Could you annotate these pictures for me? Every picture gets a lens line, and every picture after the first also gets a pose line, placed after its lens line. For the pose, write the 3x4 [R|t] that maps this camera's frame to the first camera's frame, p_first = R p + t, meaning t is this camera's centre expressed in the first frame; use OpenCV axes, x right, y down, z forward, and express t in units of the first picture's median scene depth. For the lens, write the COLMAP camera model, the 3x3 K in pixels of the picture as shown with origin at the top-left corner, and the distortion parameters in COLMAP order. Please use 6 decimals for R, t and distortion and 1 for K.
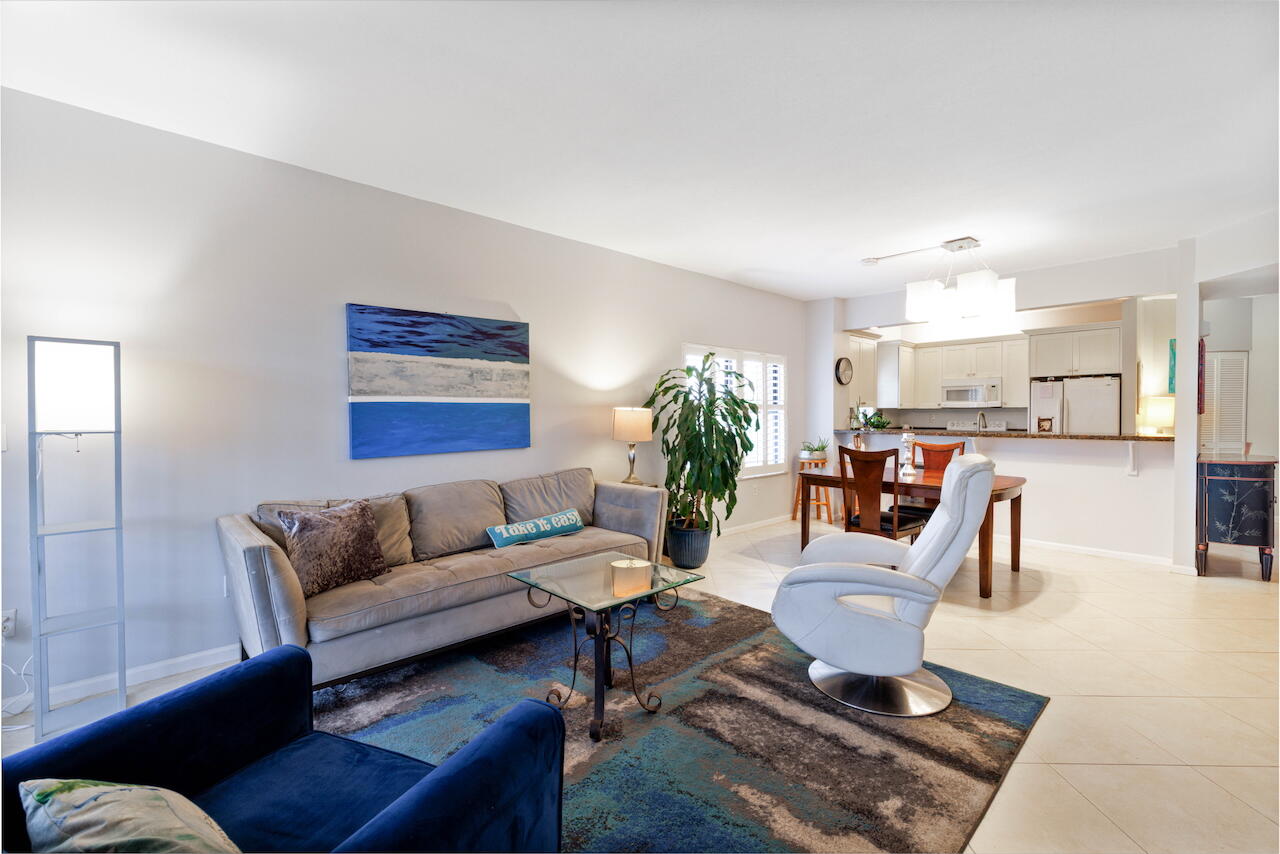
lens RADIAL K [[548.9, 0, 638.1], [0, 548.9, 419.6], [0, 0, 1]] dist [-0.001005, -0.000628]
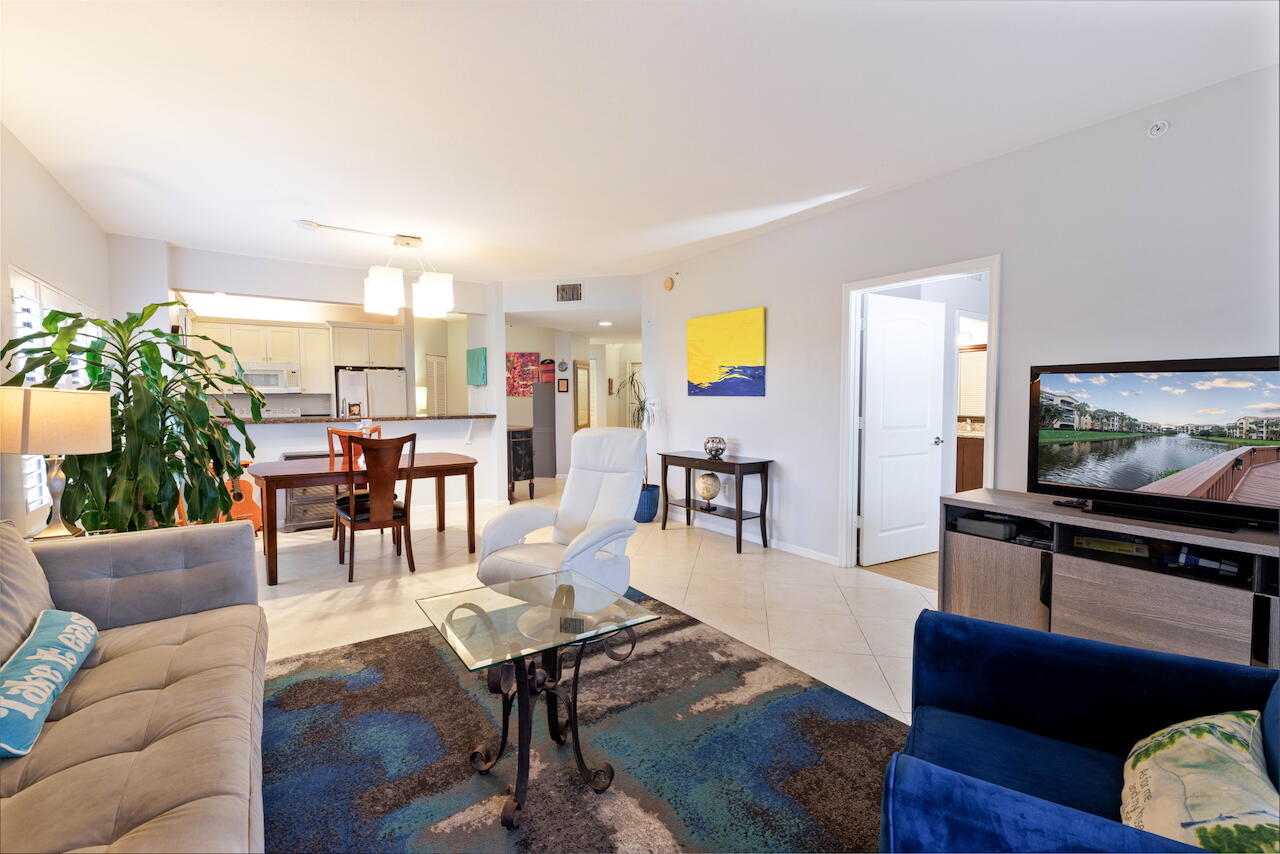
lens RADIAL K [[548.9, 0, 642.0], [0, 548.9, 424.5], [0, 0, 1]] dist [-0.001005, -0.000628]
pose [[0.153430, -0.047291, 0.987027, -0.764661], [0.015029, 0.998850, 0.045521, -0.006571], [-0.988045, 0.007850, 0.153964, 0.712437]]
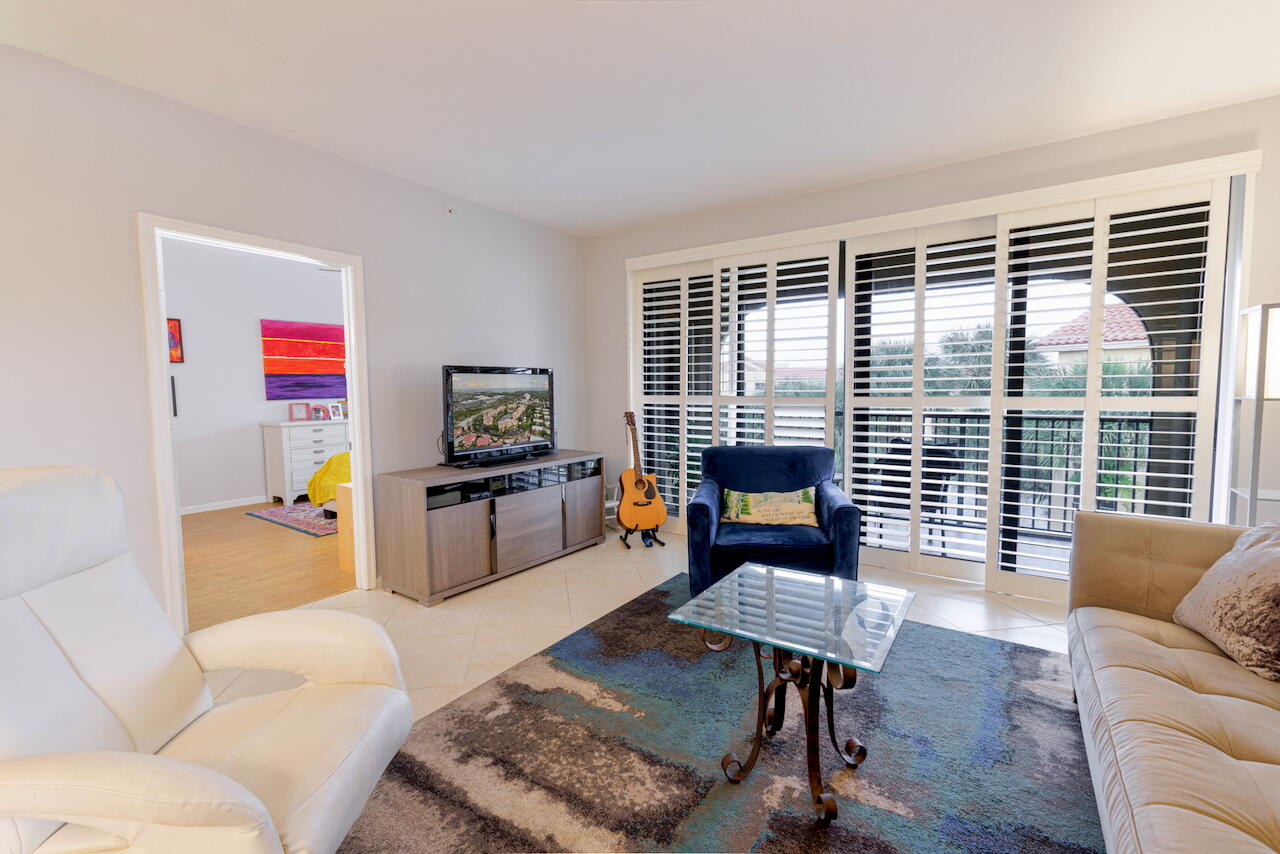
lens RADIAL K [[548.9, 0, 637.2], [0, 548.9, 430.6], [0, 0, 1]] dist [-0.001005, -0.000628]
pose [[-0.977545, 0.029638, -0.208631, 0.291663], [0.011003, 0.995888, 0.089921, -0.016879], [0.210438, 0.085606, -0.973852, 1.616695]]
